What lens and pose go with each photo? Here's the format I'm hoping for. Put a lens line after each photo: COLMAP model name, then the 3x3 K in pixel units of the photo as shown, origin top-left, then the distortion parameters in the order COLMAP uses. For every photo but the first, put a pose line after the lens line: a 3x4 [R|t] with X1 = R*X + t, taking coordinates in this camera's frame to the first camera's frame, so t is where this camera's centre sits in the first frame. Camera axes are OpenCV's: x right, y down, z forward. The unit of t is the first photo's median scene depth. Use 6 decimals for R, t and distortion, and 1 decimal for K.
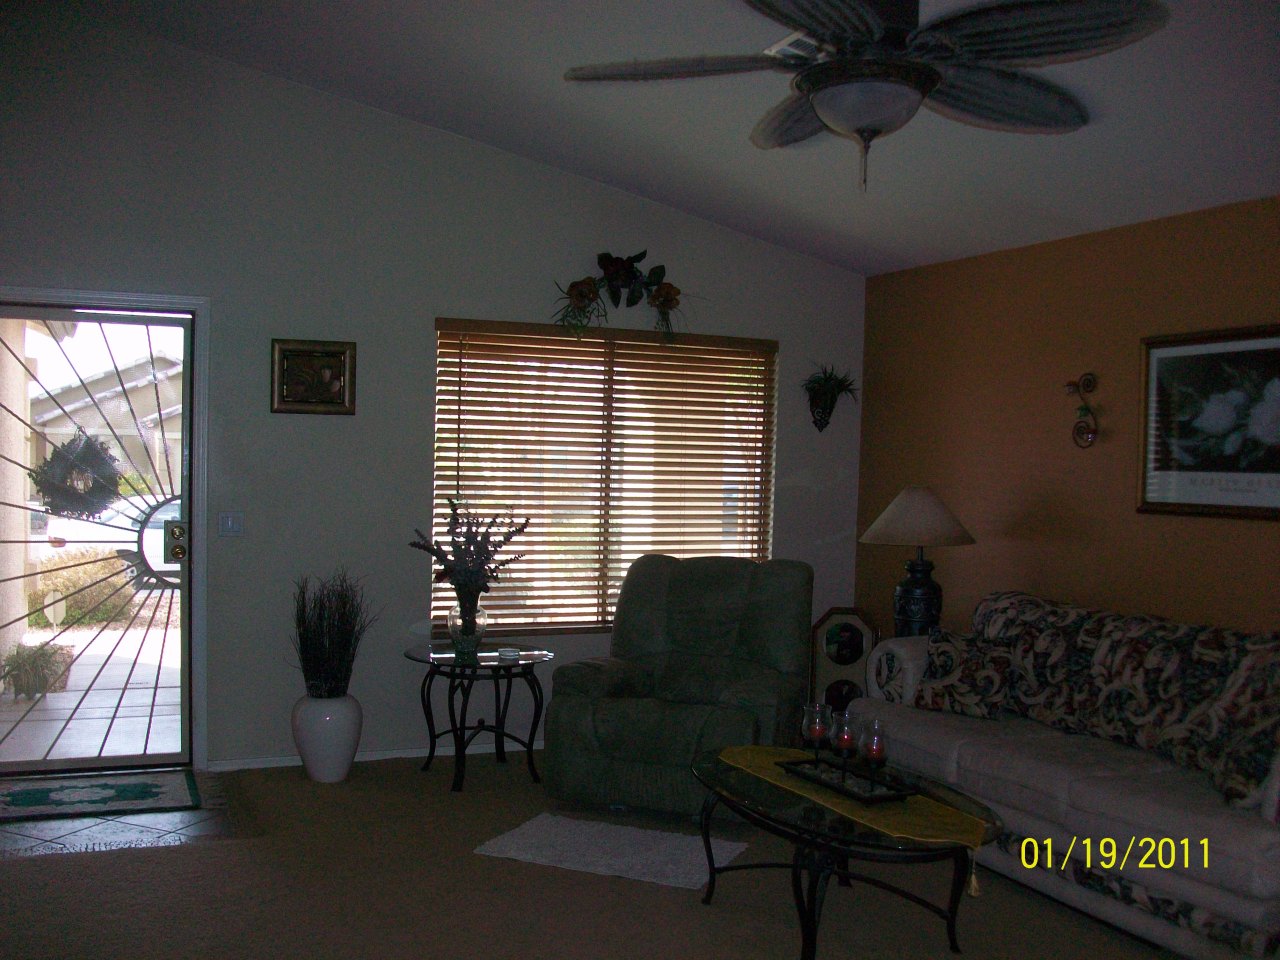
lens RADIAL K [[1265.3, 0, 641.4], [0, 1265.3, 483.8], [0, 0, 1]] dist [0.002669, -0.246094]
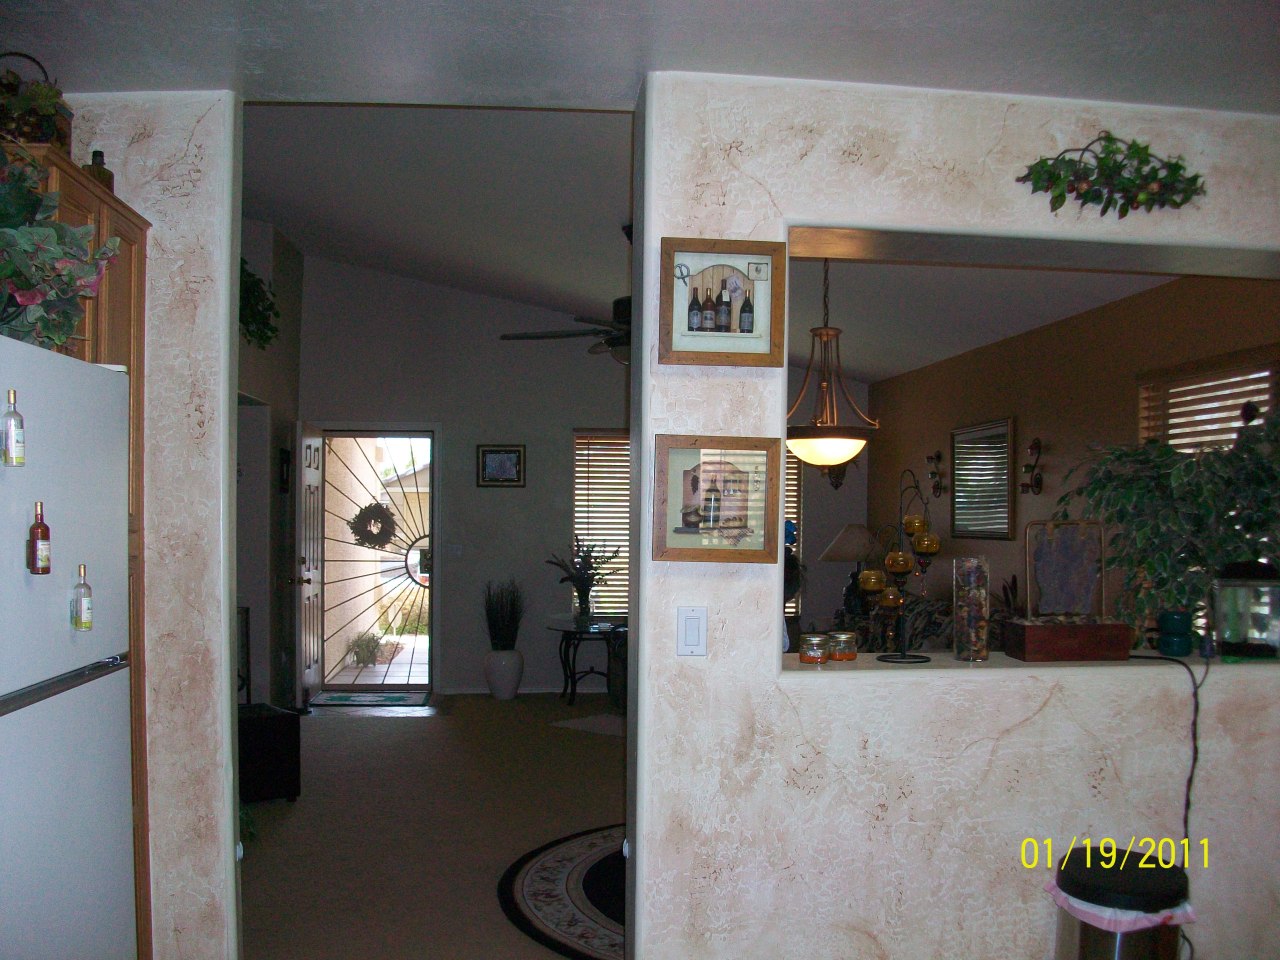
lens RADIAL K [[1265.3, 0, 641.4], [0, 1265.3, 483.8], [0, 0, 1]] dist [0.002669, -0.246094]
pose [[0.948970, -0.022530, -0.314560, 0.478865], [0.002564, 0.997963, -0.063741, 0.052017], [0.315355, 0.059681, 0.947095, -0.591283]]
